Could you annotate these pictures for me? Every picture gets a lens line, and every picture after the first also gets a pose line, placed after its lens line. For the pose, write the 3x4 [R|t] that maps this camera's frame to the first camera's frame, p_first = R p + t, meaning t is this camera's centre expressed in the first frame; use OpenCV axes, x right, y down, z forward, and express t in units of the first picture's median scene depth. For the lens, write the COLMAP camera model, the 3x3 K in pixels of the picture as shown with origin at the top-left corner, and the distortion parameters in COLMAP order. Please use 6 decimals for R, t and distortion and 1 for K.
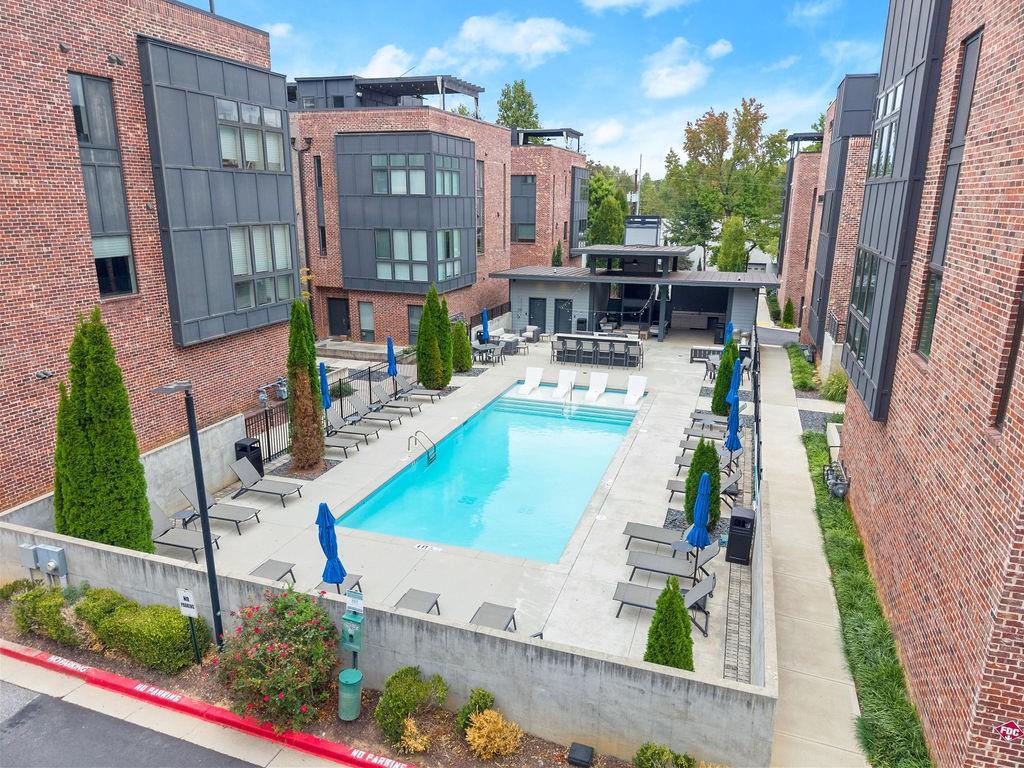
lens RADIAL K [[684.6, 0, 512.0], [0, 684.6, 384.0], [0, 0, 1]] dist [0.002979, 0.000227]
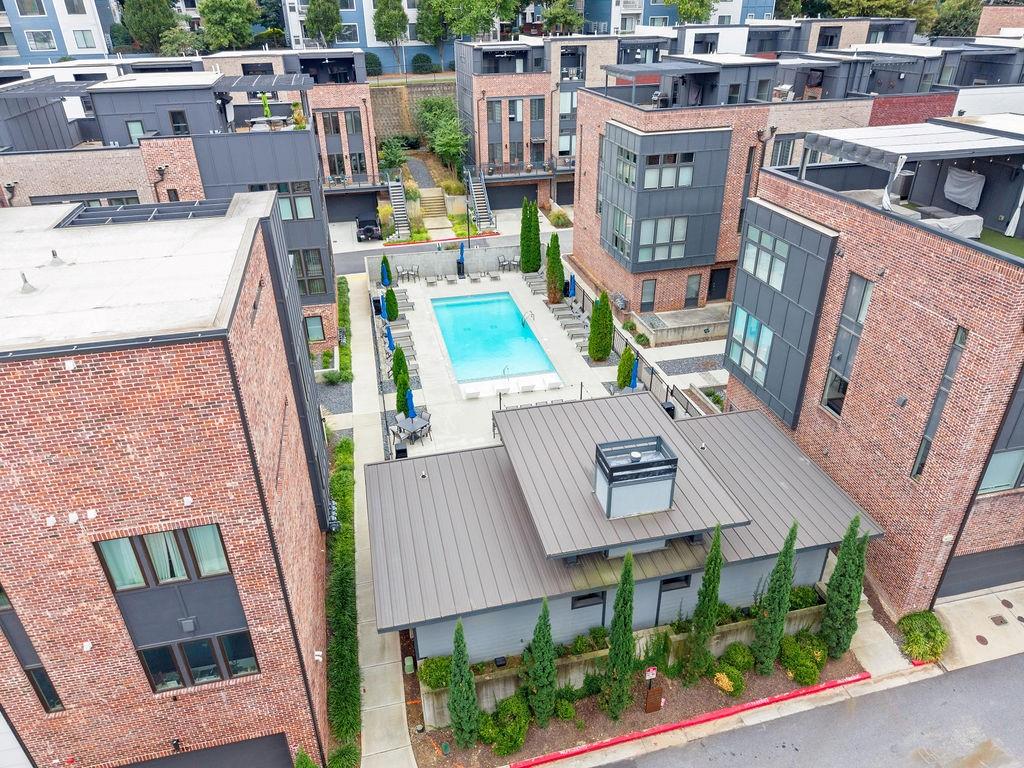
lens RADIAL K [[681.5, 0, 512.0], [0, 681.5, 384.0], [0, 0, 1]] dist [0.069877, -0.078501]
pose [[-0.845290, 0.274654, -0.458311, 0.946035], [-0.121992, 0.735905, 0.666005, -1.176356], [0.520195, 0.618878, -0.588548, 2.400381]]
